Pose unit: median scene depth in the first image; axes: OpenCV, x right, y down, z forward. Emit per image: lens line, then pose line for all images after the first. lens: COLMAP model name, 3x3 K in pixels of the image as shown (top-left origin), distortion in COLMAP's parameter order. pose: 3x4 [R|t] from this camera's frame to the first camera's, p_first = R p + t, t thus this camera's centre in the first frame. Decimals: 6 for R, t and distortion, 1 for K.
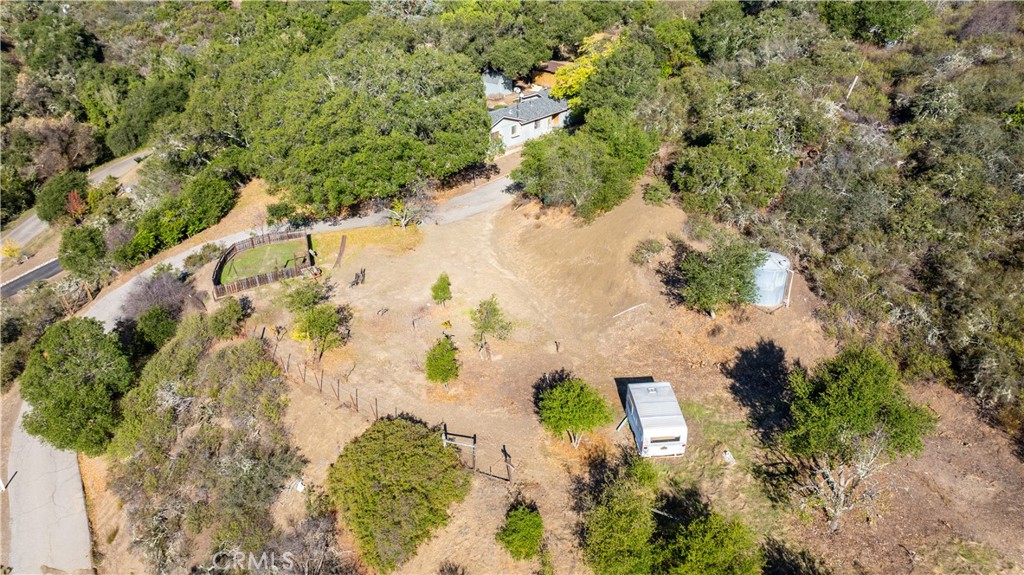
lens RADIAL K [[721.9, 0, 512.0], [0, 721.9, 287.5], [0, 0, 1]] dist [-0.060295, 0.088020]
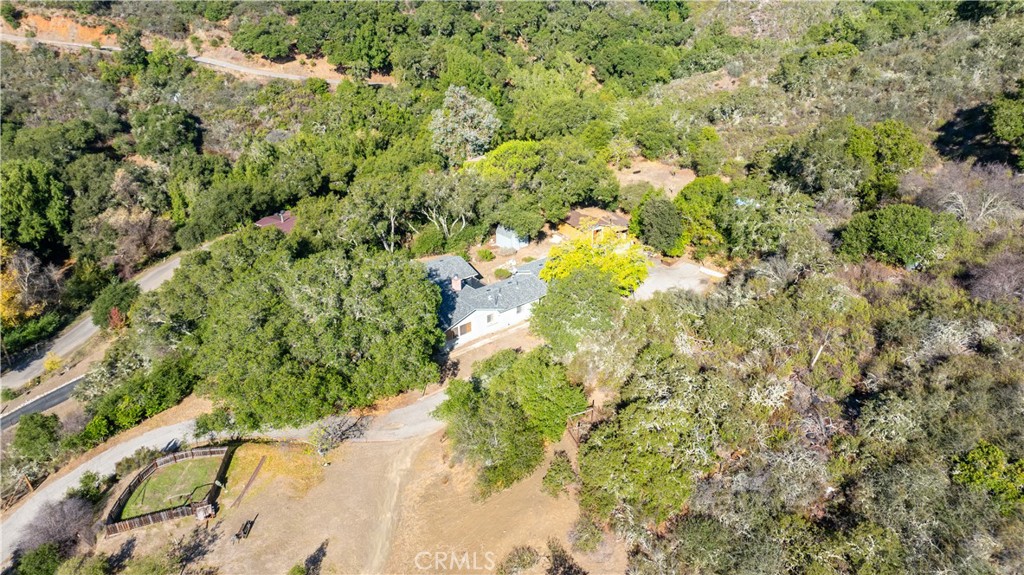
lens RADIAL K [[721.3, 0, 512.0], [0, 721.3, 287.5], [0, 0, 1]] dist [-0.014980, -0.004256]
pose [[0.981769, 0.079937, -0.172449, 0.112636], [-0.087165, 0.995588, -0.034748, -0.132819], [0.168911, 0.049146, 0.984405, 0.030432]]
